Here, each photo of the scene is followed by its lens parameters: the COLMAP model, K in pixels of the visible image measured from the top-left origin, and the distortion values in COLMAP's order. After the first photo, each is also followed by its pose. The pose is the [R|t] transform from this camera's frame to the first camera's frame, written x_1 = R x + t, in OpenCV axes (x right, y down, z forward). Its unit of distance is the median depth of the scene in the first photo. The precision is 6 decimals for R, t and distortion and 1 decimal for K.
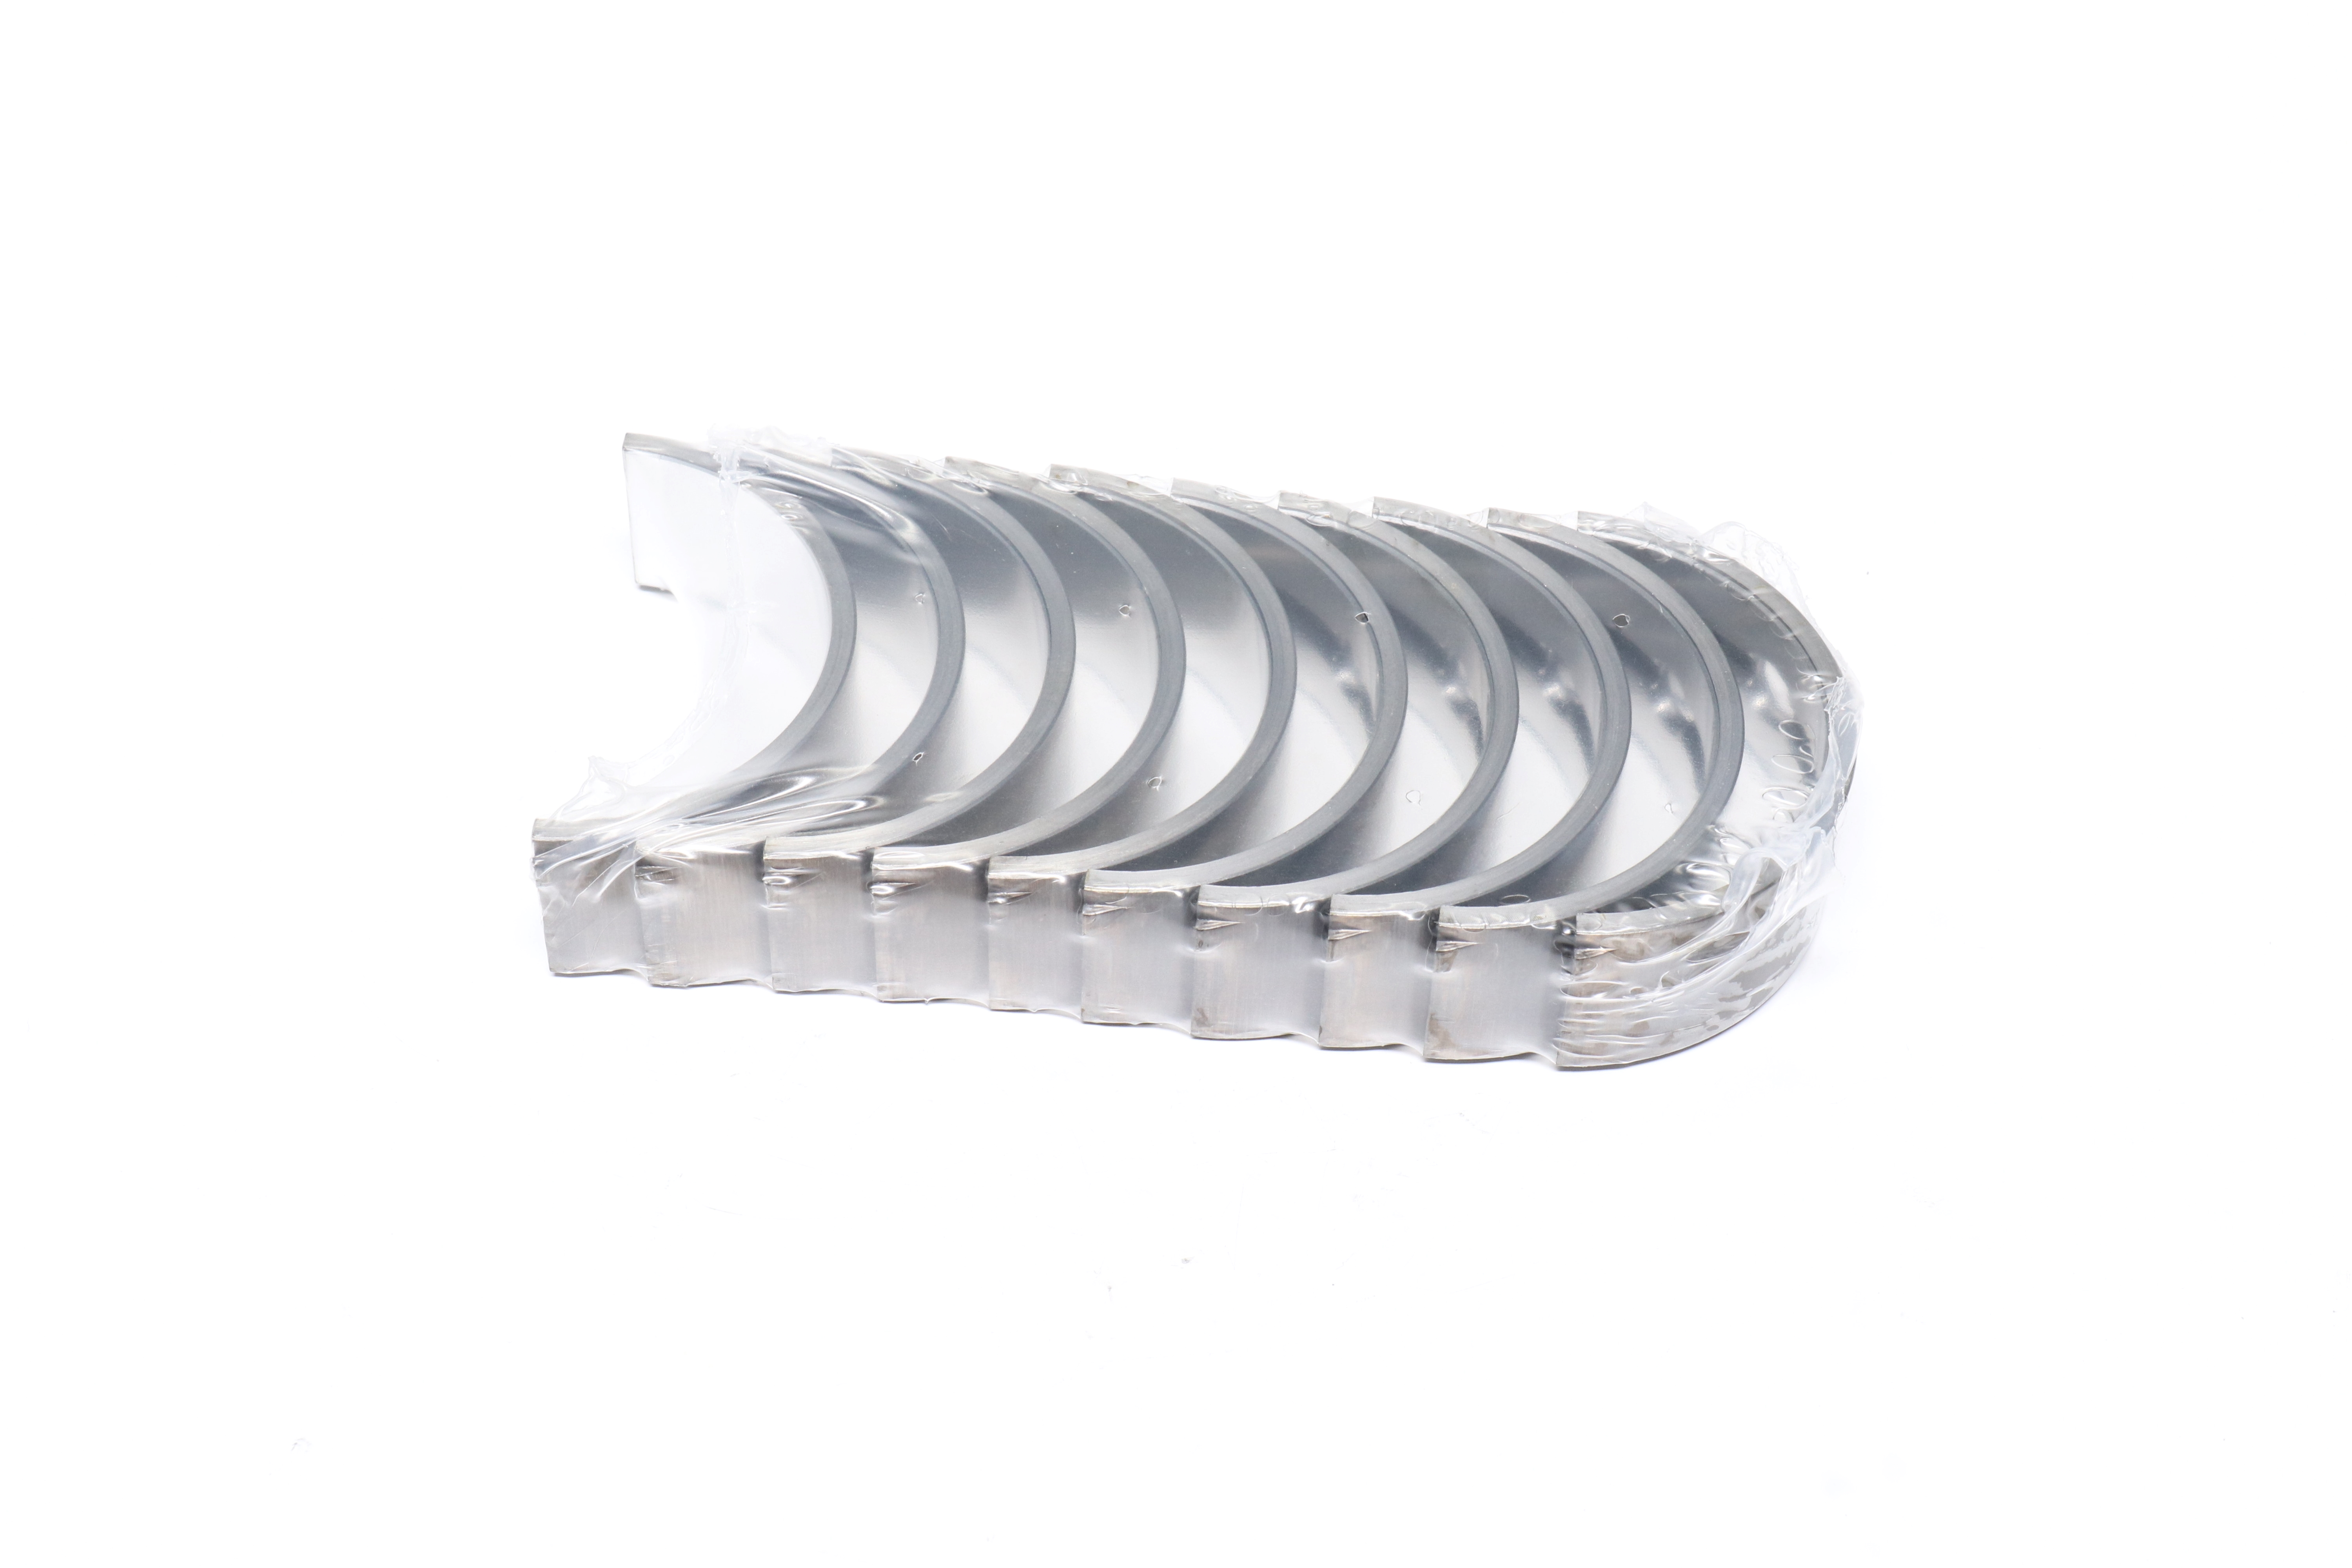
lens RADIAL K [[4116.9, 0, 1175.7], [0, 4116.9, 785.2], [0, 0, 1]] dist [0.001746, 0.000000]
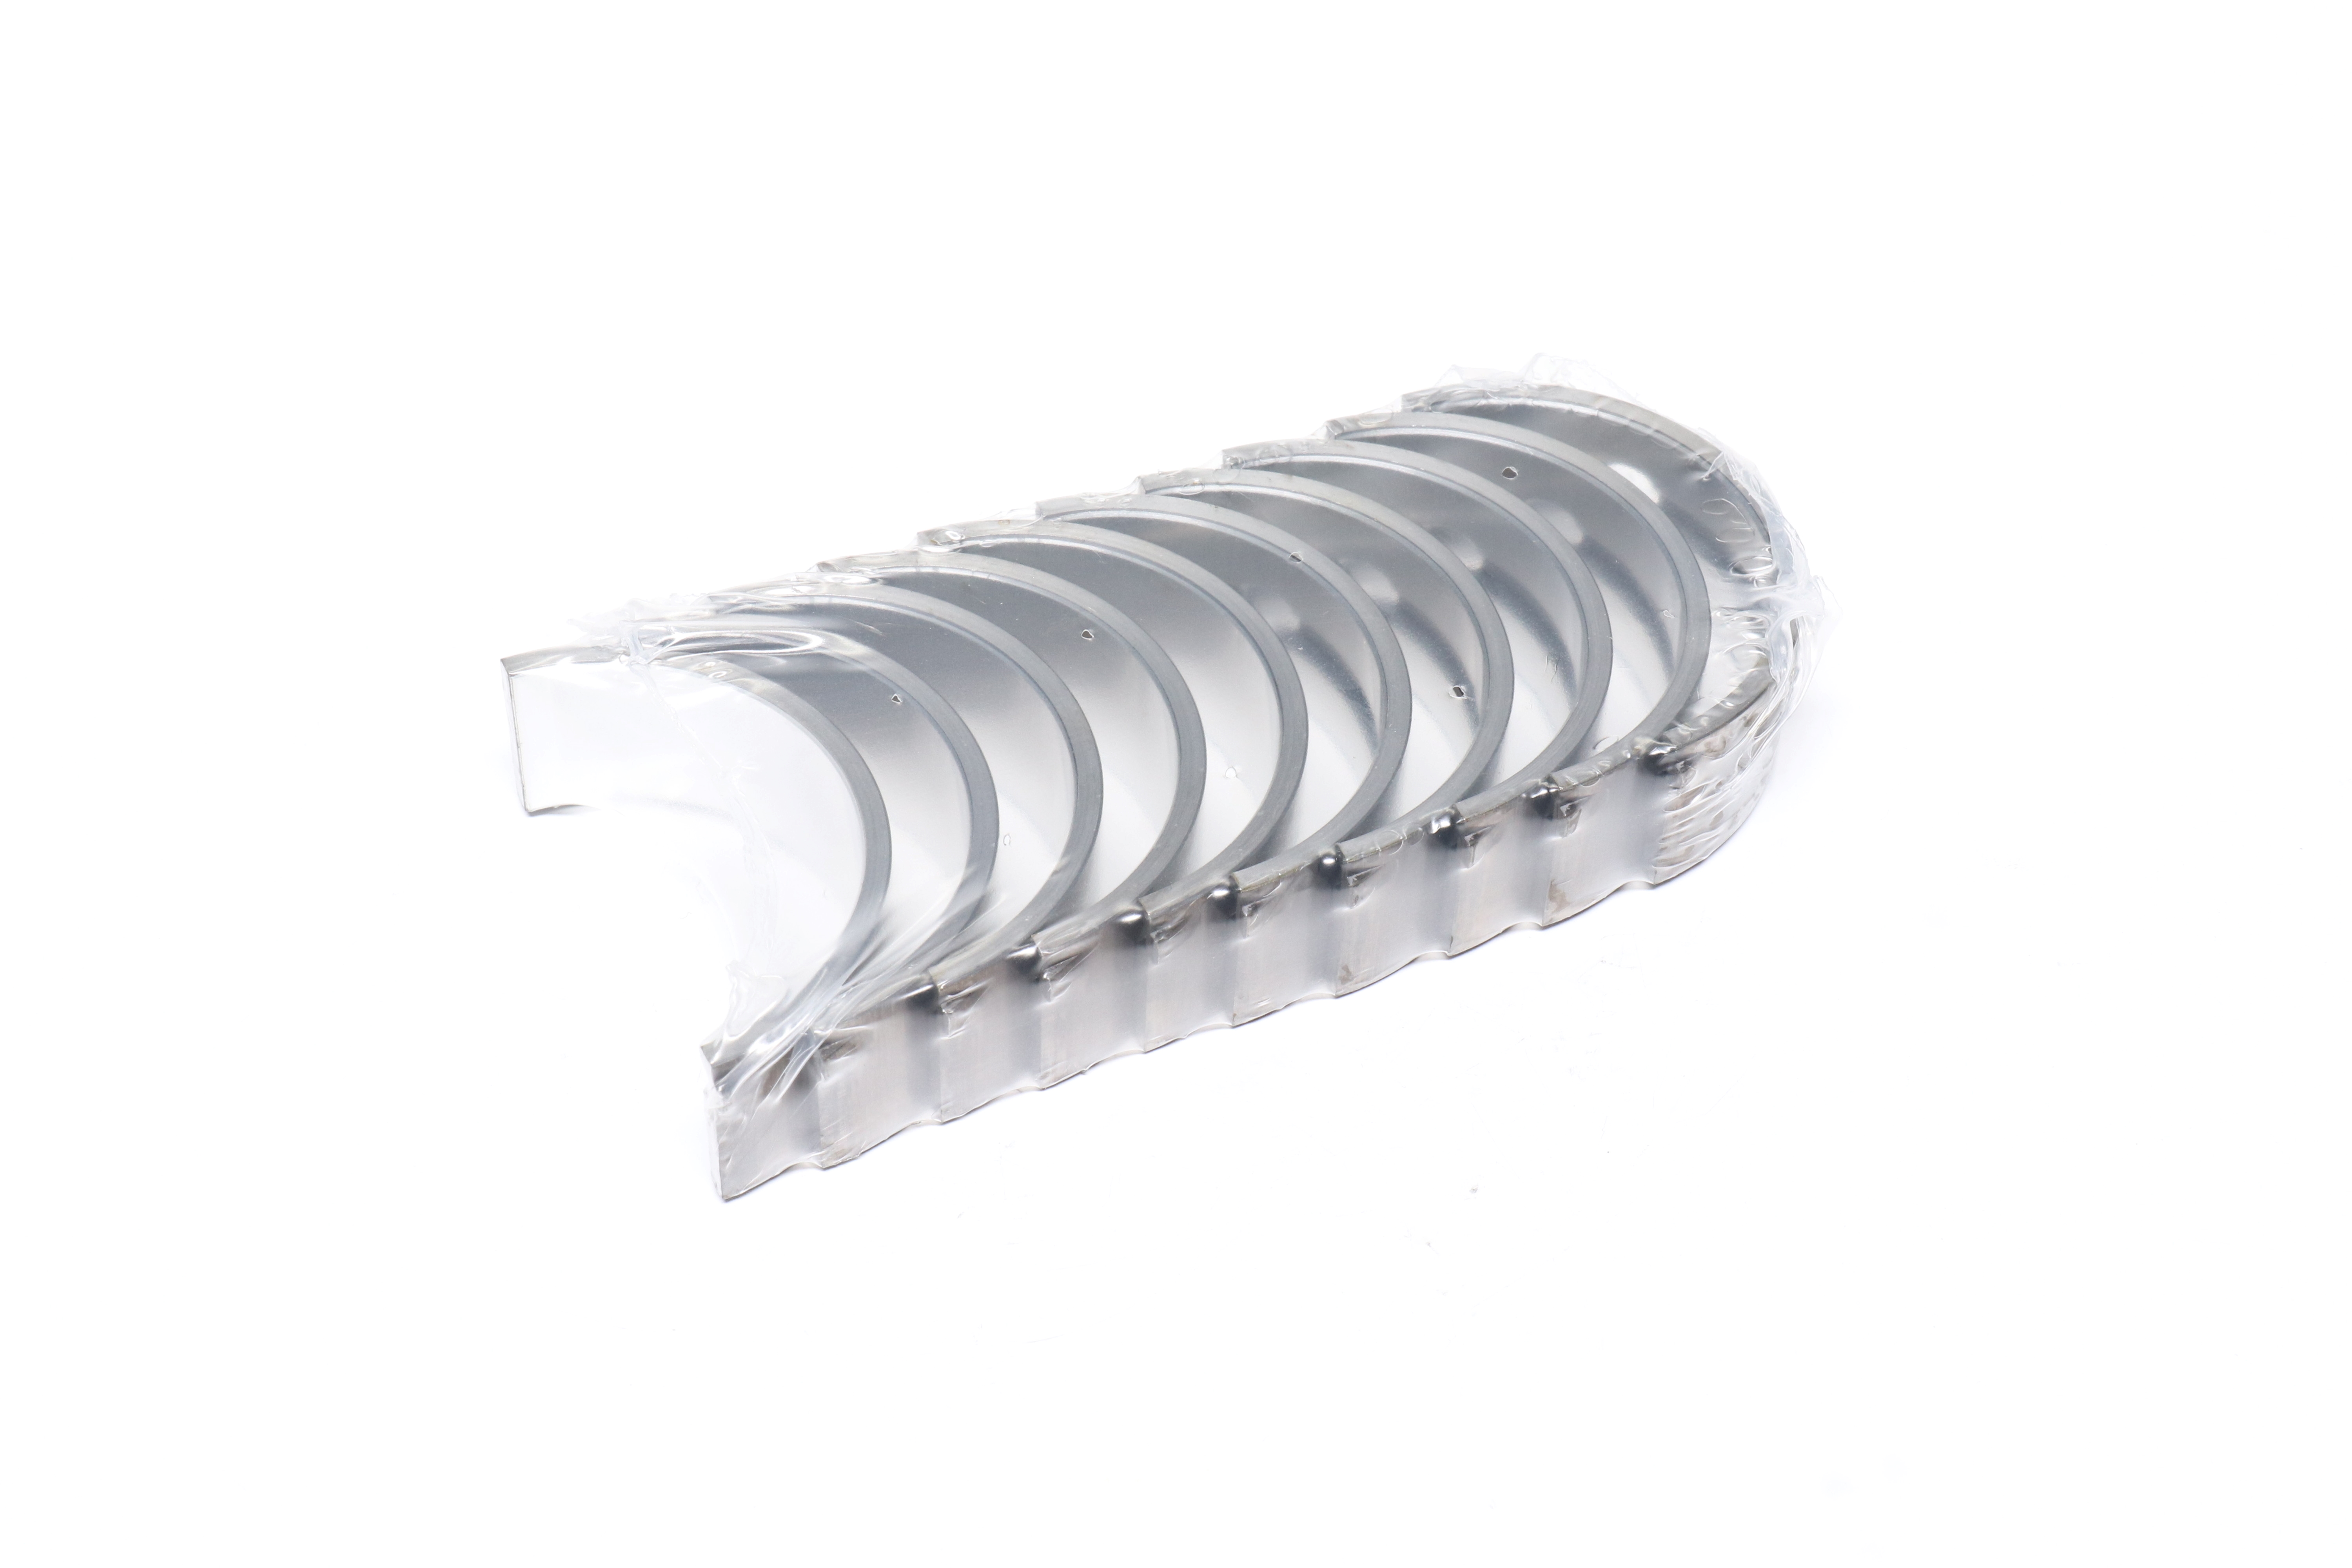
lens RADIAL K [[4116.9, 0, 1175.7], [0, 4116.9, 782.8], [0, 0, 1]] dist [0.001746, 0.000000]
pose [[0.853425, -0.368259, 0.368851, -0.383633], [0.367741, 0.926932, 0.074589, -0.077602], [-0.369368, 0.071986, 0.926491, 0.075380]]
